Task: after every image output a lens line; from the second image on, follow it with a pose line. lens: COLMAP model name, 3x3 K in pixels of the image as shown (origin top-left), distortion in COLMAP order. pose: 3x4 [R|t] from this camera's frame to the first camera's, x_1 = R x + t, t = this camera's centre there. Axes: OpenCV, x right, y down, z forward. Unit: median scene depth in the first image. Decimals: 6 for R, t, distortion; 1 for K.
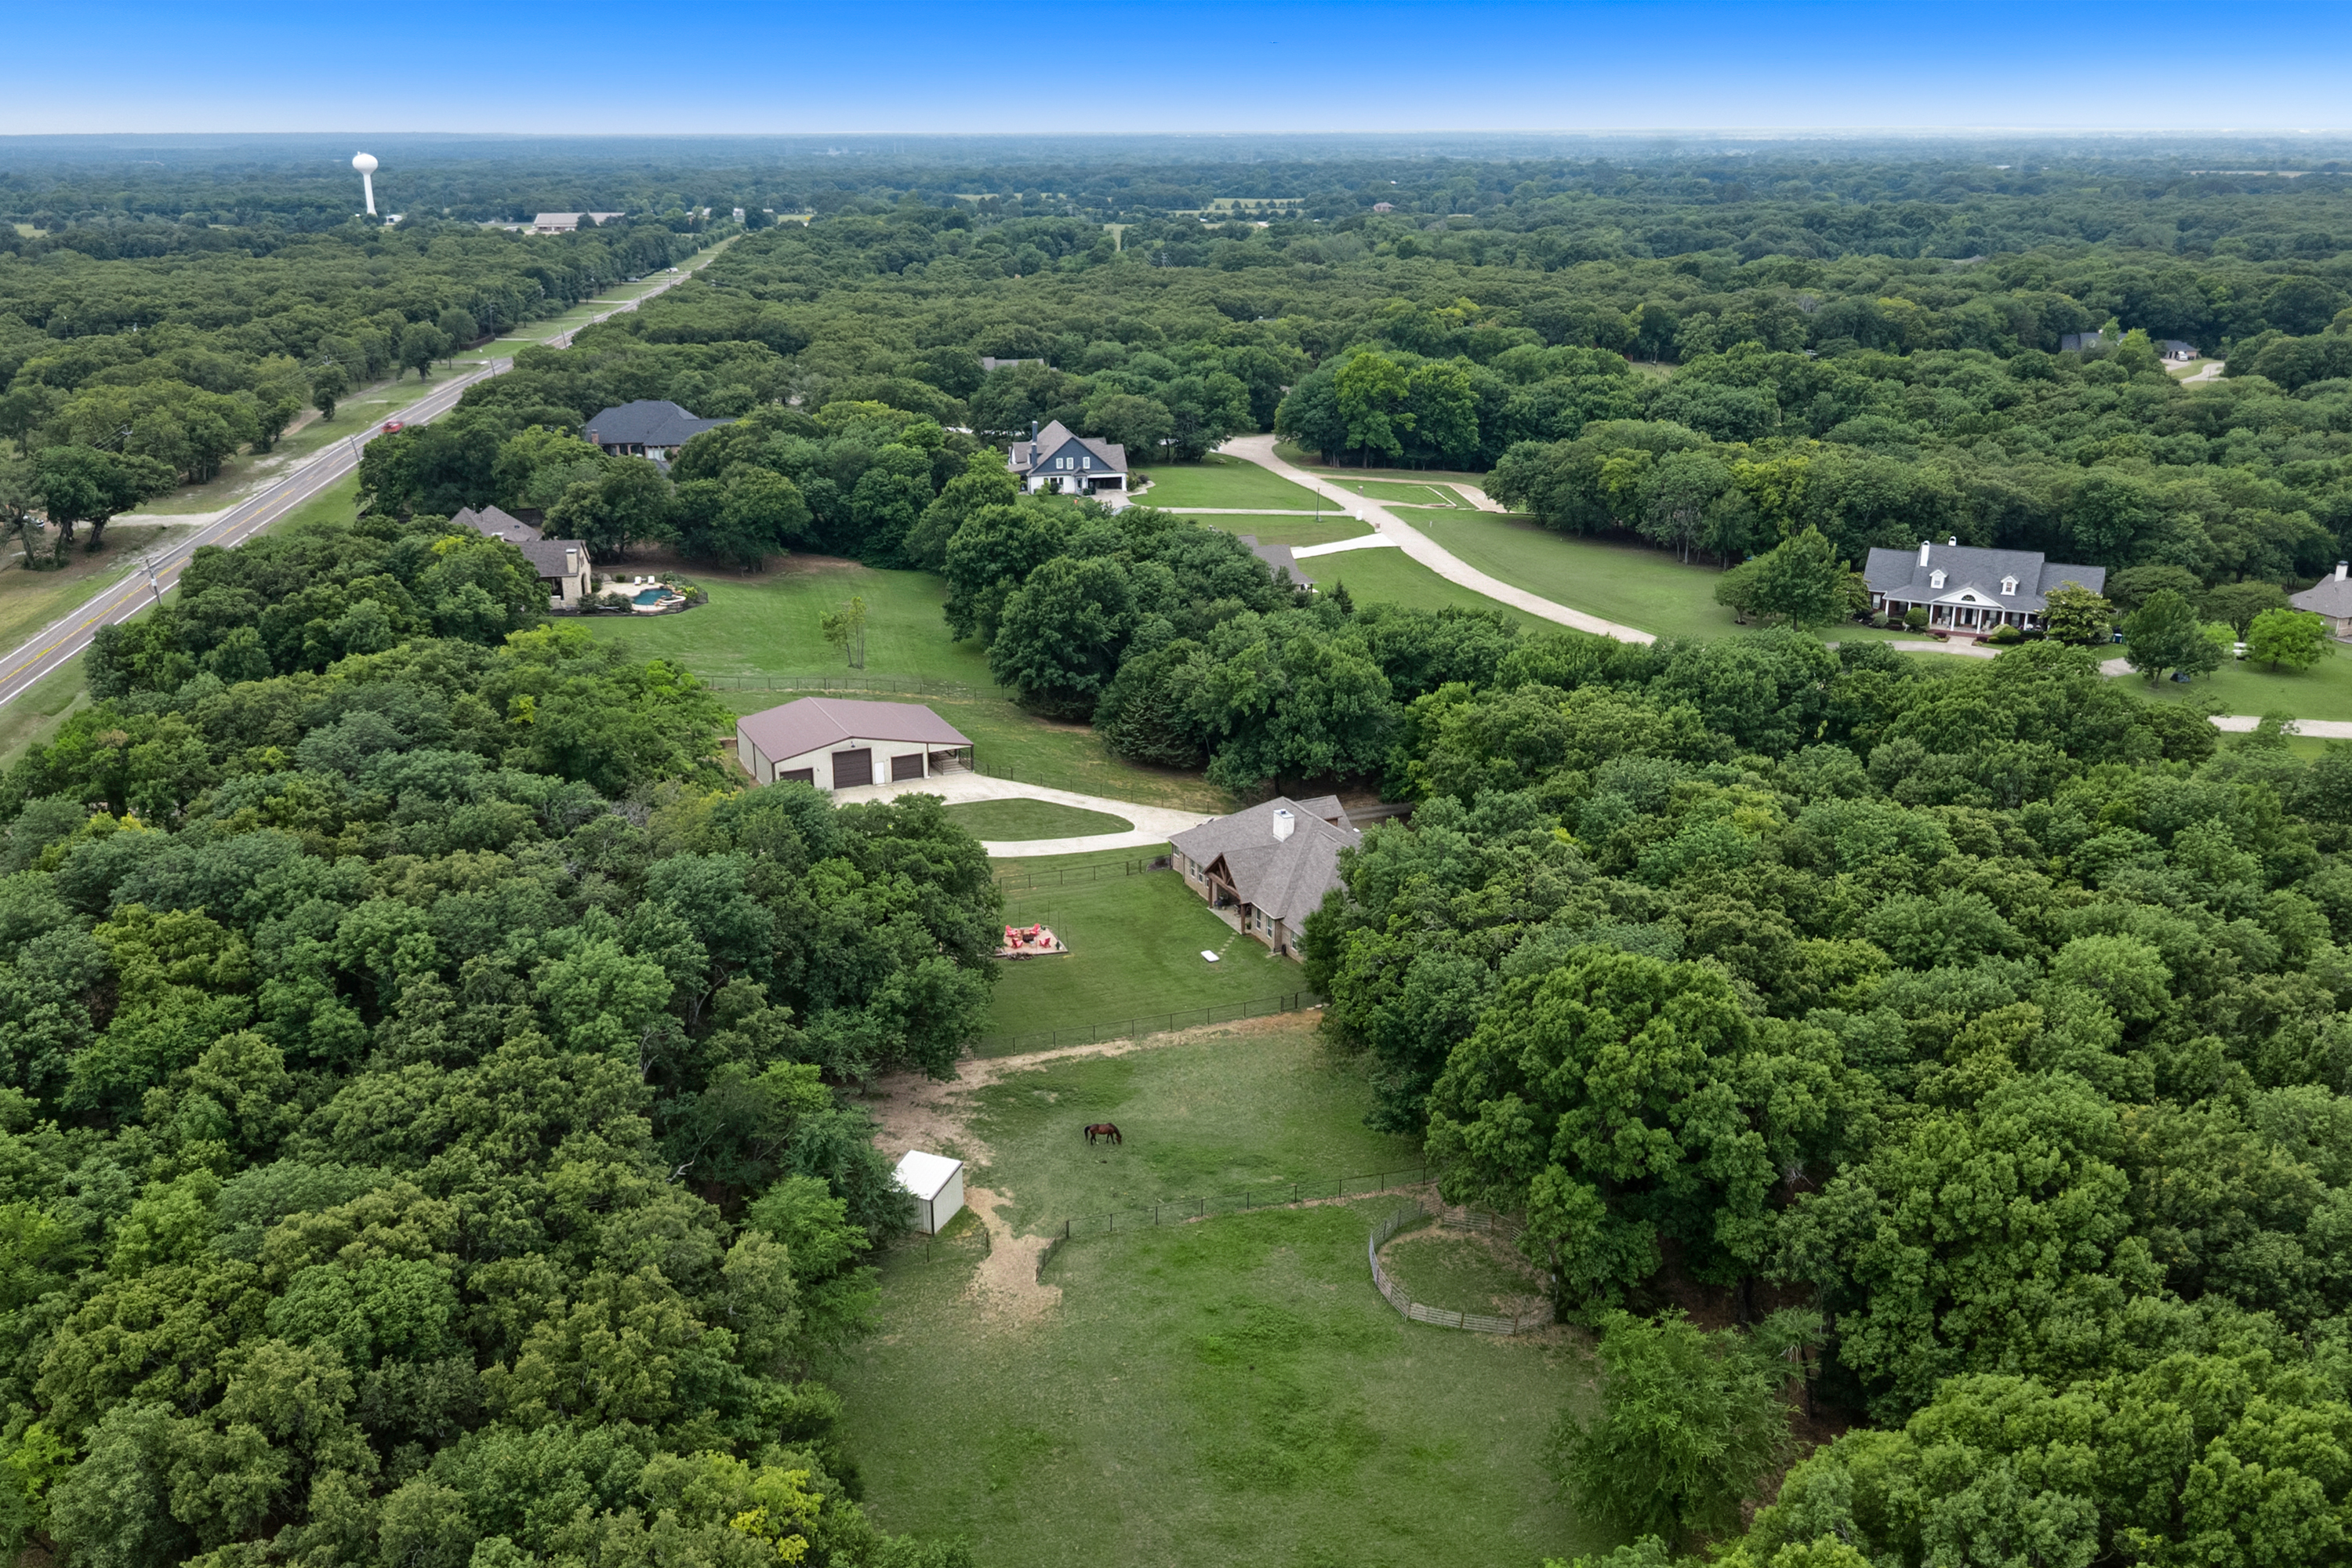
lens RADIAL K [[2018.2, 0, 1195.0], [0, 2018.2, 784.7], [0, 0, 1]] dist [0.011678, 0.015074]
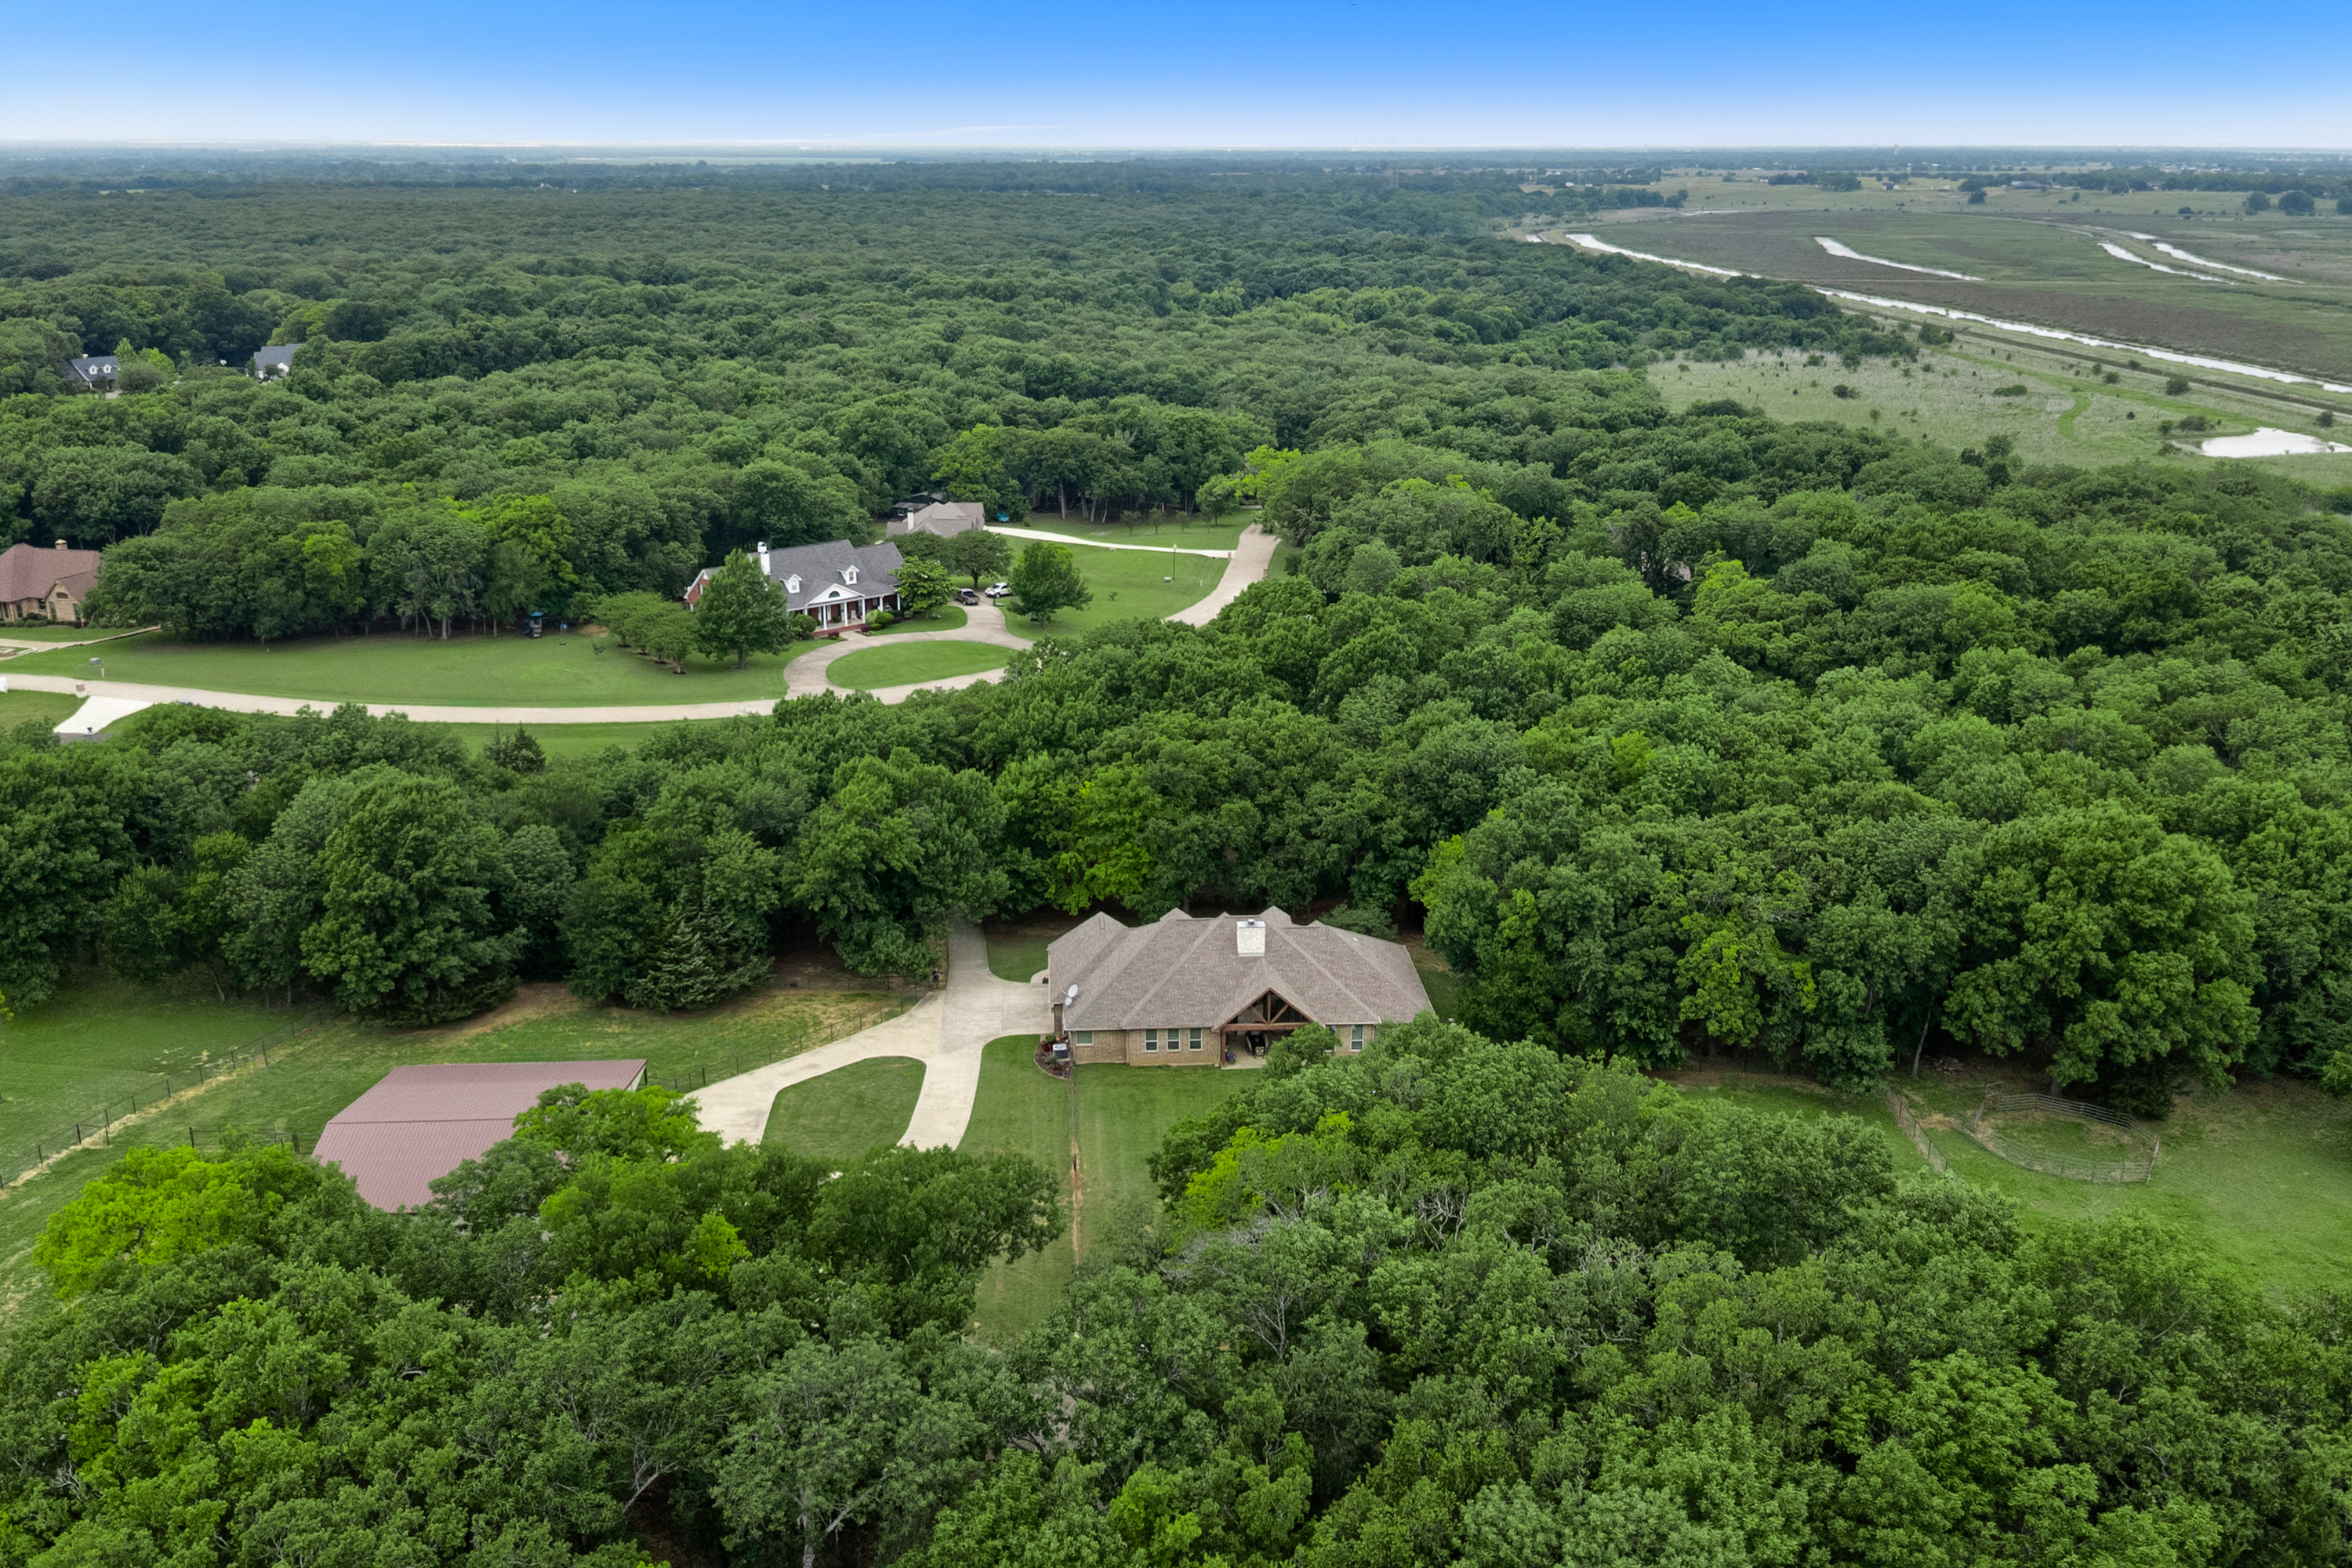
lens RADIAL K [[2018.2, 0, 1169.0], [0, 2018.2, 780.9], [0, 0, 1]] dist [0.011678, 0.015074]
pose [[0.367125, -0.279090, 0.887315, -0.458660], [0.284679, 0.941865, 0.178462, -0.132550], [-0.885537, 0.187082, 0.425234, 0.429293]]
